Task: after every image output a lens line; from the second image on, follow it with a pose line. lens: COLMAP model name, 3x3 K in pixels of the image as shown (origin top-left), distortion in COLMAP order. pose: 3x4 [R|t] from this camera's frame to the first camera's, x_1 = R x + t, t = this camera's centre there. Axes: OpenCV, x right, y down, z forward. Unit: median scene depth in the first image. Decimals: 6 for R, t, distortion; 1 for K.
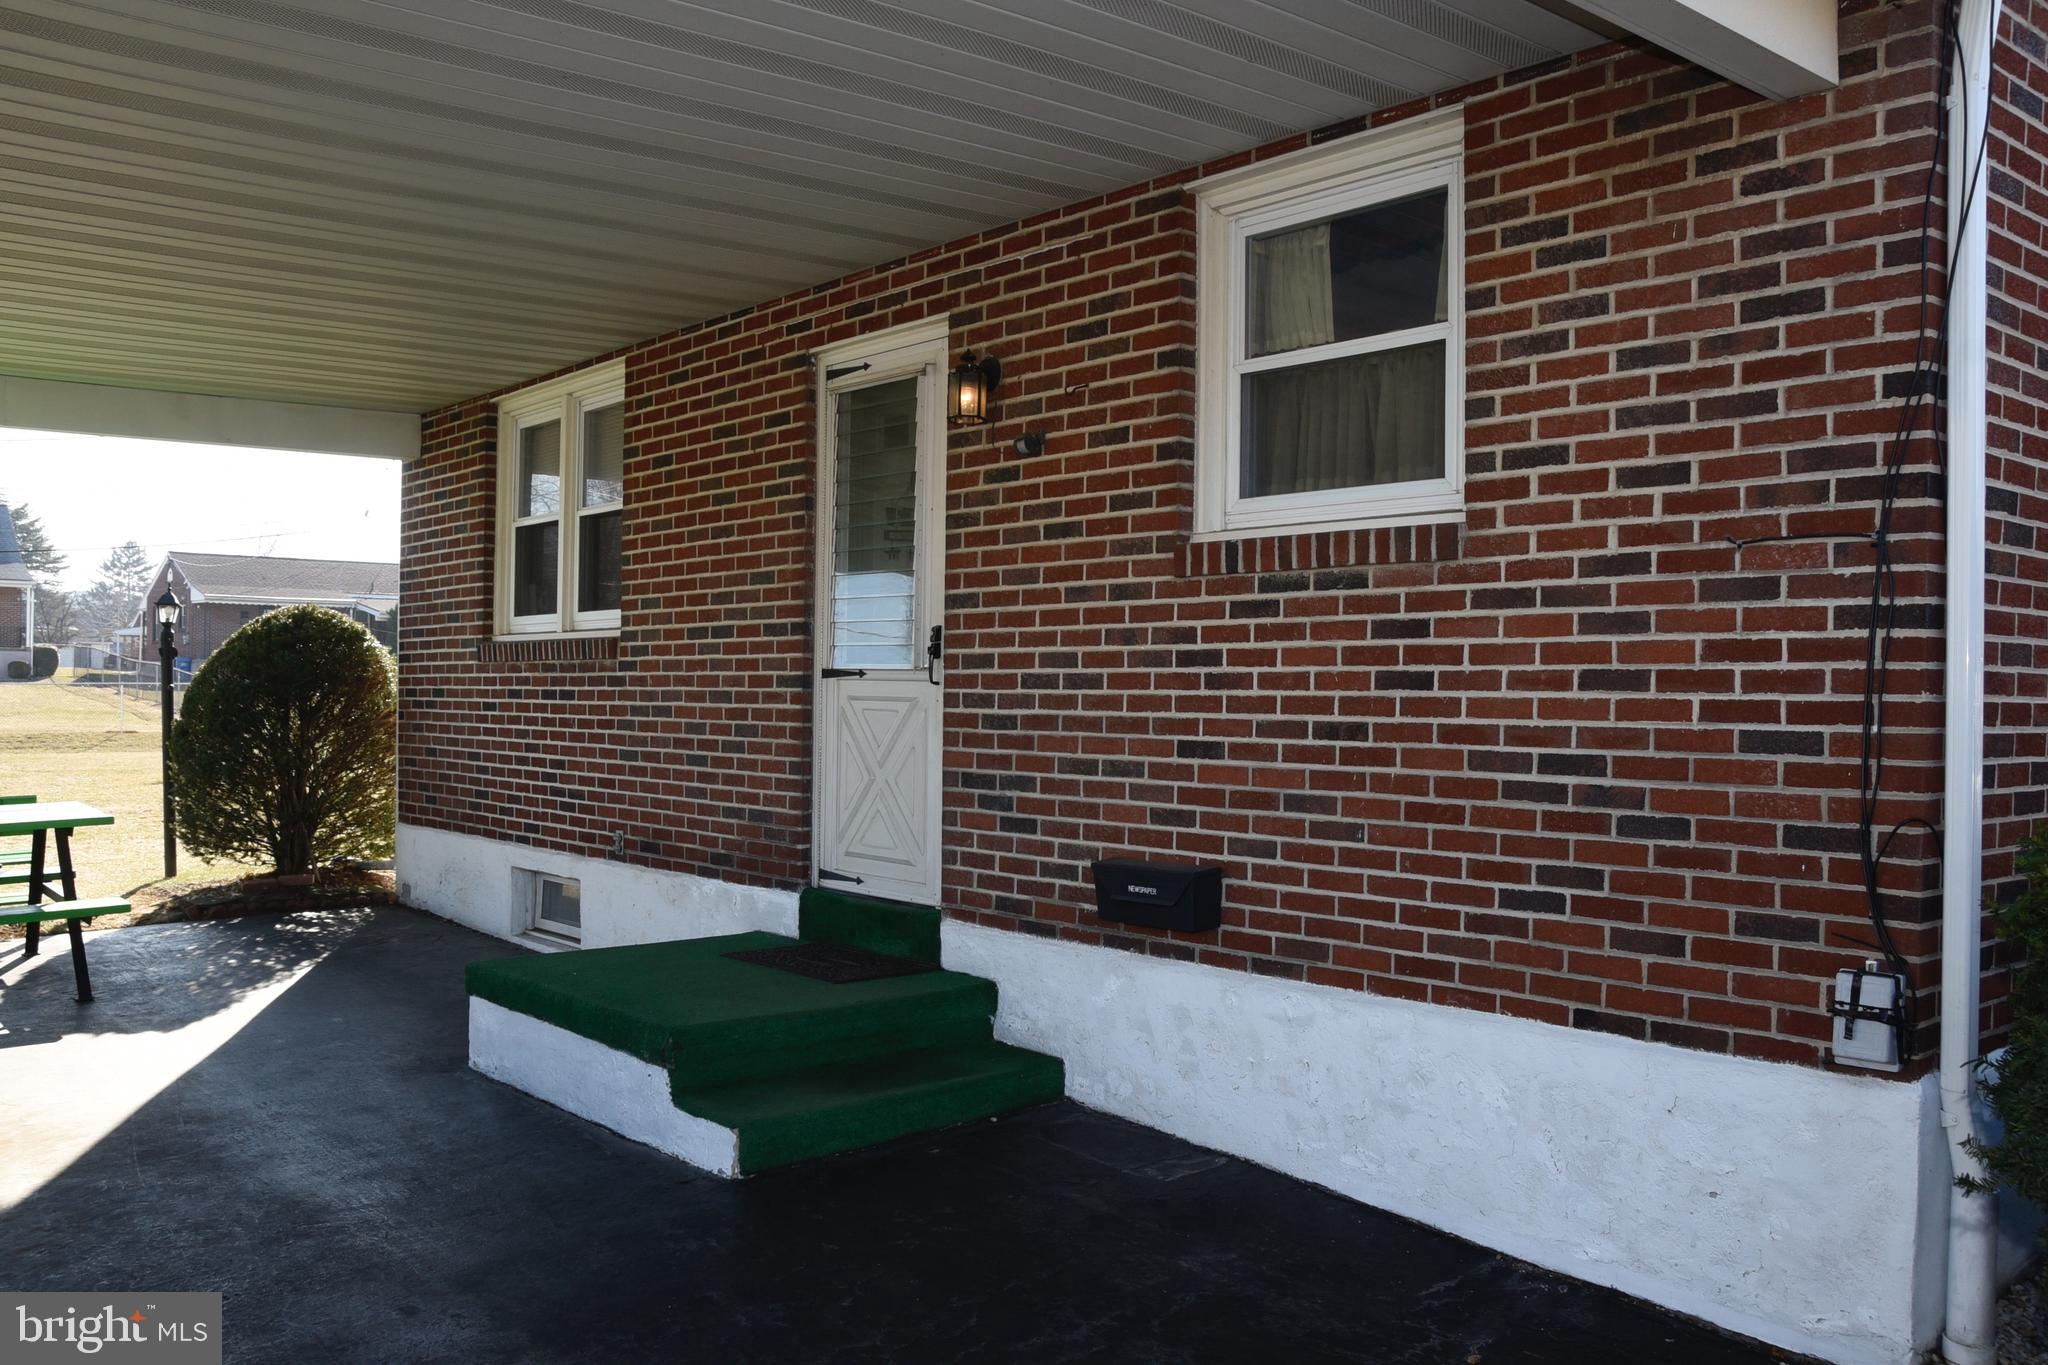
lens RADIAL K [[1712.4, 0, 1030.3], [0, 1712.4, 709.2], [0, 0, 1]] dist [-0.146079, 0.158207]
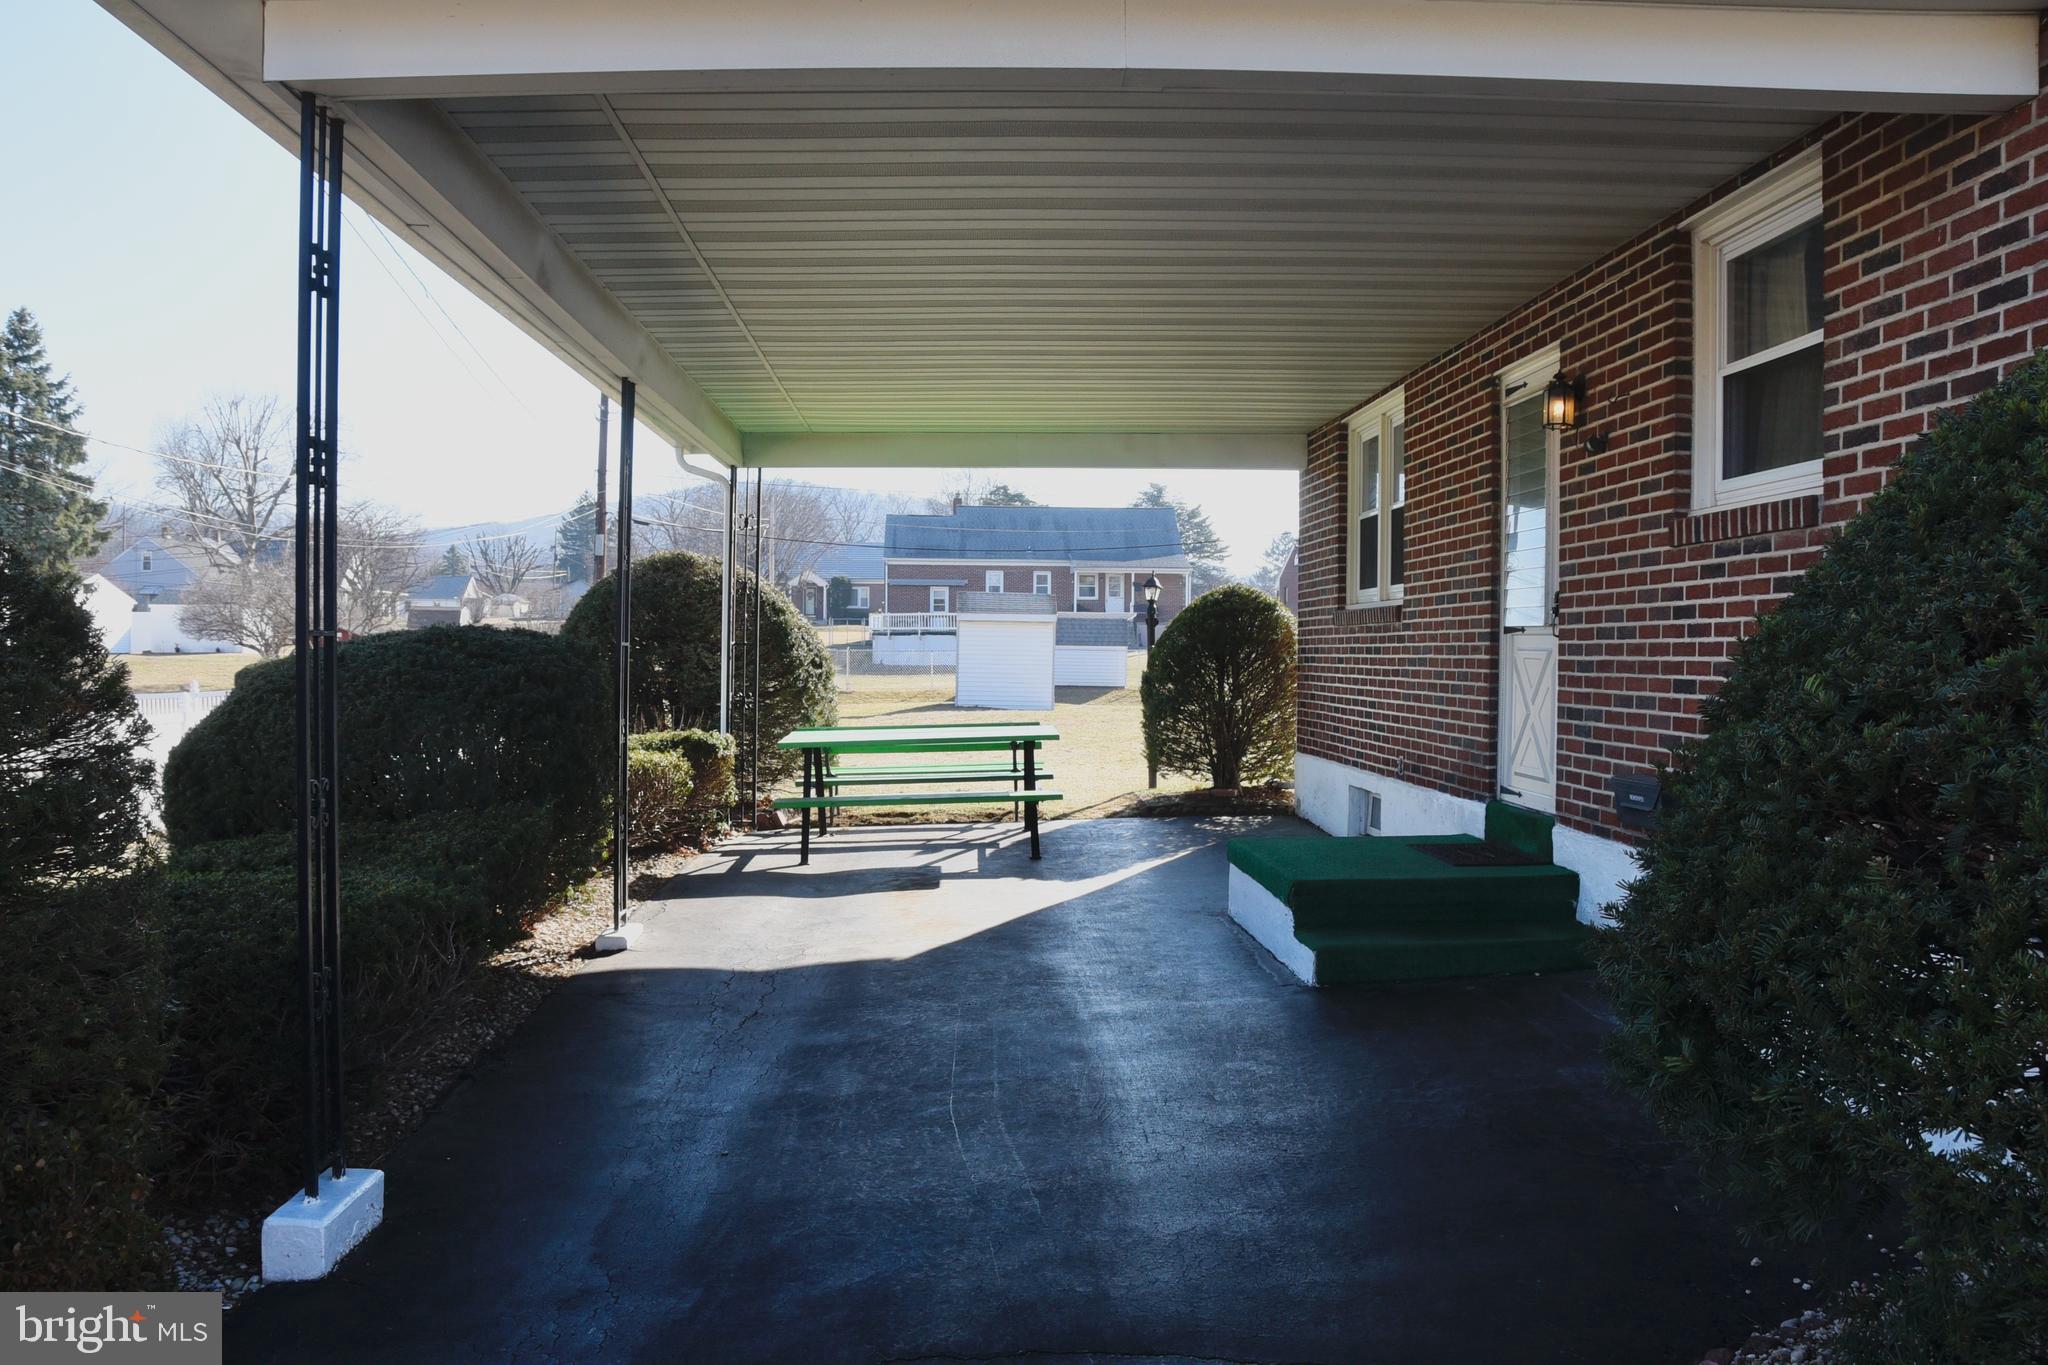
lens RADIAL K [[1619.4, 0, 1033.1], [0, 1619.4, 689.9], [0, 0, 1]] dist [-0.167490, 0.132782]
pose [[0.787782, 0.008881, -0.615890, 0.328366], [-0.003631, 0.999946, 0.009775, 0.012729], [0.615944, -0.005464, 0.787771, -0.140932]]
